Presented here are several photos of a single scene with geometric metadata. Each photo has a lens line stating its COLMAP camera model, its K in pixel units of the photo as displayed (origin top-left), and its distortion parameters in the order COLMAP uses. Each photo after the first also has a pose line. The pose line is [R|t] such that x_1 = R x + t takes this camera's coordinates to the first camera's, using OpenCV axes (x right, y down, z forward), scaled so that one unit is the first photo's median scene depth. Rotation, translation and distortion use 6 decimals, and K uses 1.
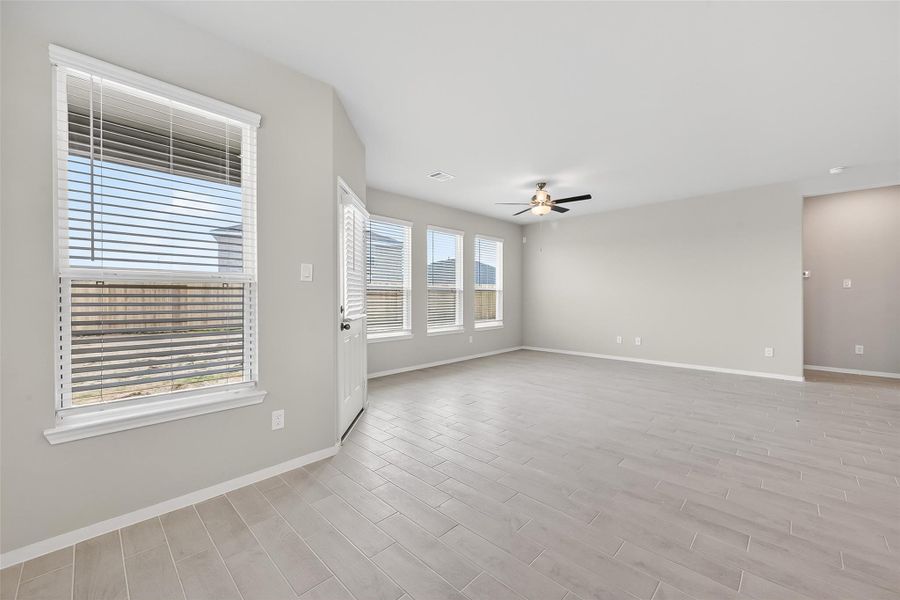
lens RADIAL K [[376.4, 0, 439.5], [0, 376.4, 294.3], [0, 0, 1]] dist [0.017483, 0.000394]
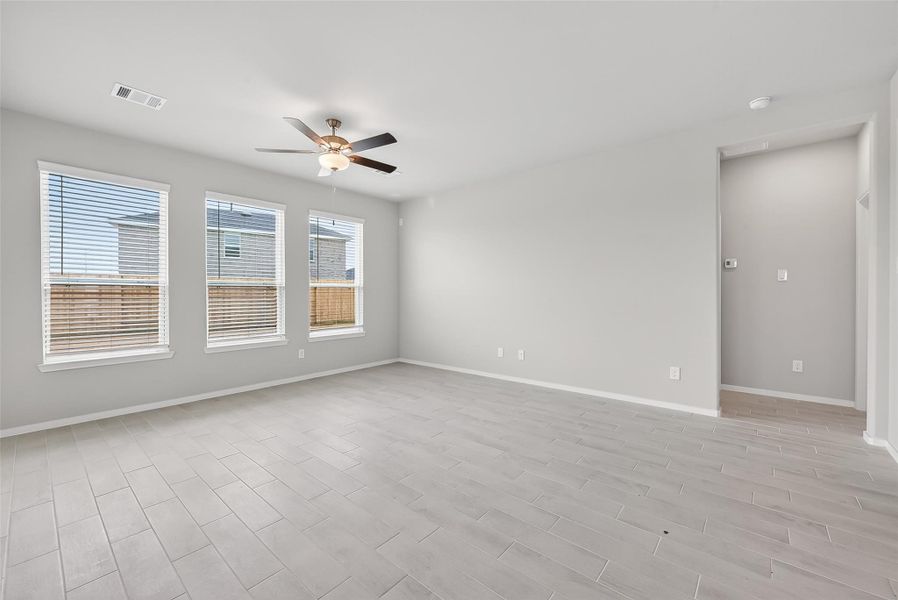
lens RADIAL K [[375.6, 0, 435.8], [0, 375.6, 292.8], [0, 0, 1]] dist [0.017483, 0.000394]
pose [[0.998849, -0.003565, 0.047839, 0.289900], [0.003386, 0.999987, 0.003818, -0.000400], [-0.047852, -0.003652, 0.998848, 0.240820]]
